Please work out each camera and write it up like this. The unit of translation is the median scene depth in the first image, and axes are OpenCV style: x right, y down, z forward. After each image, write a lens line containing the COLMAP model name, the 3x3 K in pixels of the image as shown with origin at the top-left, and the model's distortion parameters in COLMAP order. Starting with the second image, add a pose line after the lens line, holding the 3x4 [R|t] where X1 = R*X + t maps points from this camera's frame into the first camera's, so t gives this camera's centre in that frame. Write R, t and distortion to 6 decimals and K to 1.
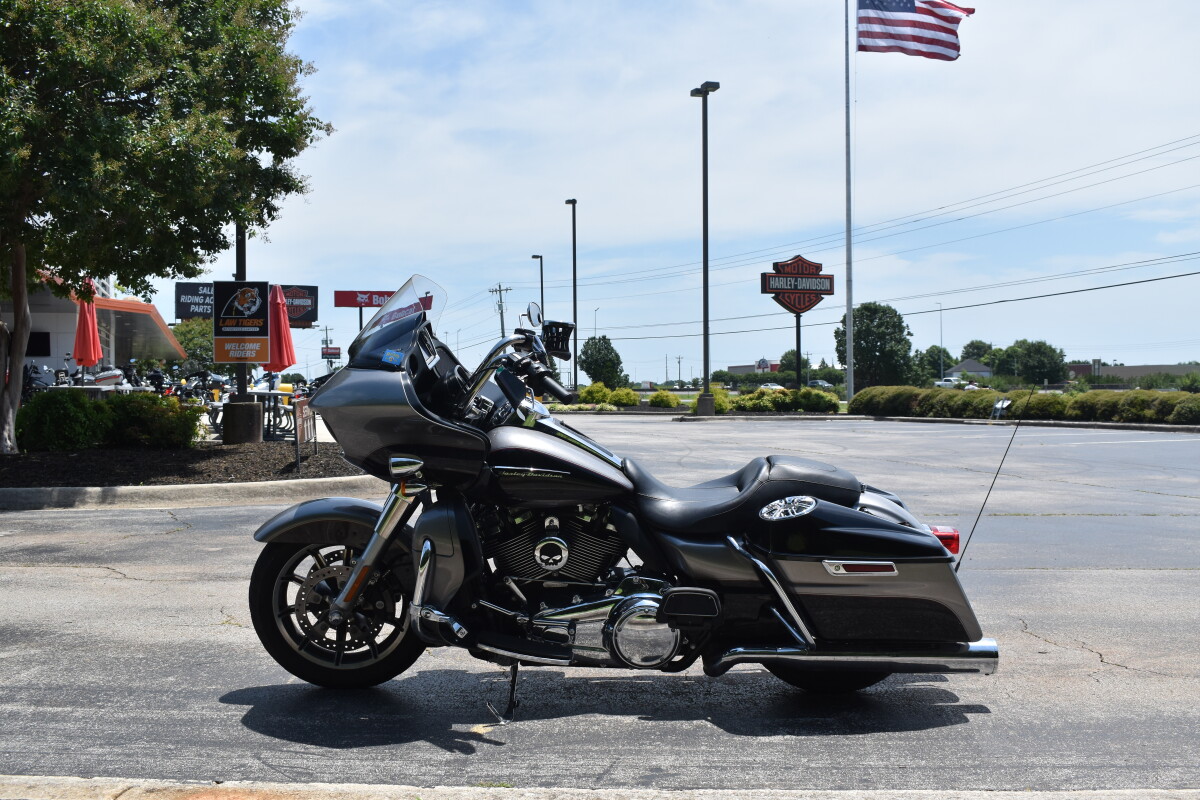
lens RADIAL K [[1254.4, 0, 608.4], [0, 1254.4, 401.0], [0, 0, 1]] dist [-0.074794, 0.009398]
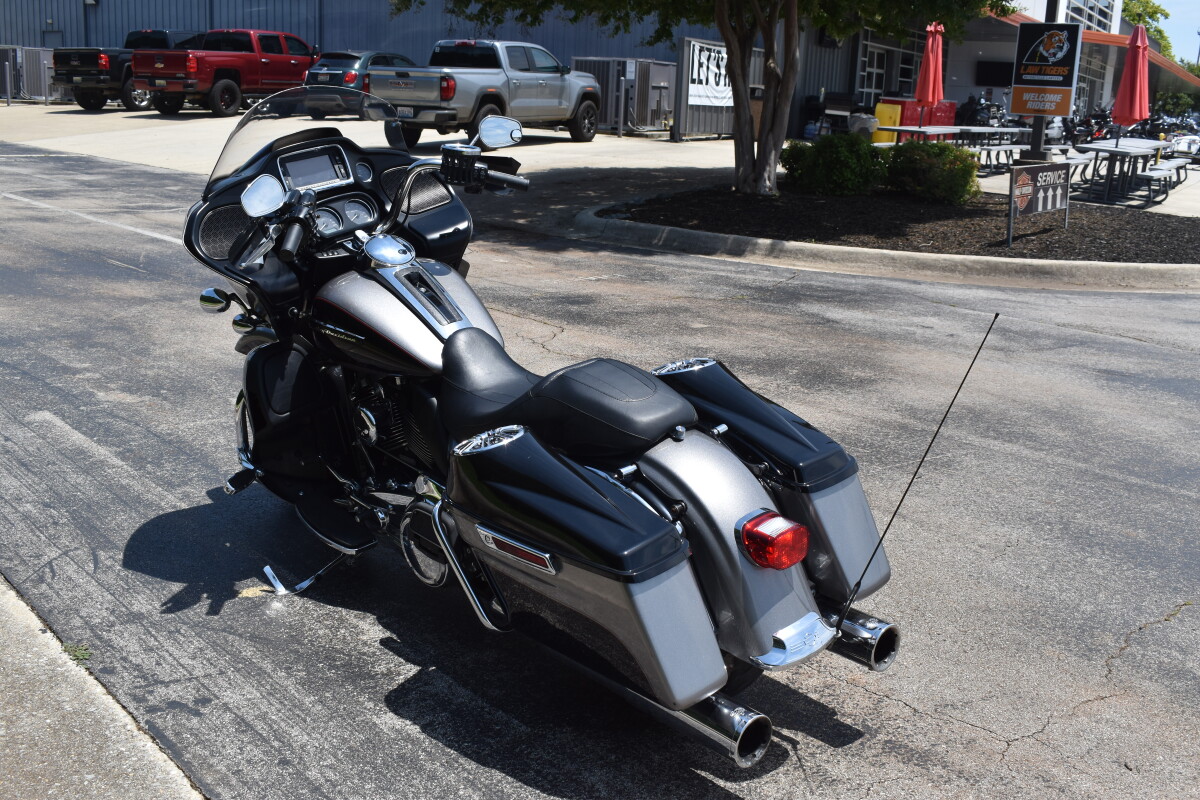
lens RADIAL K [[1254.4, 0, 608.4], [0, 1254.4, 401.0], [0, 0, 1]] dist [-0.074794, 0.009398]
pose [[0.673833, 0.213390, -0.707400, 0.176261], [-0.054625, 0.969156, 0.240317, -0.028867], [0.736862, -0.123292, 0.664706, 0.144792]]
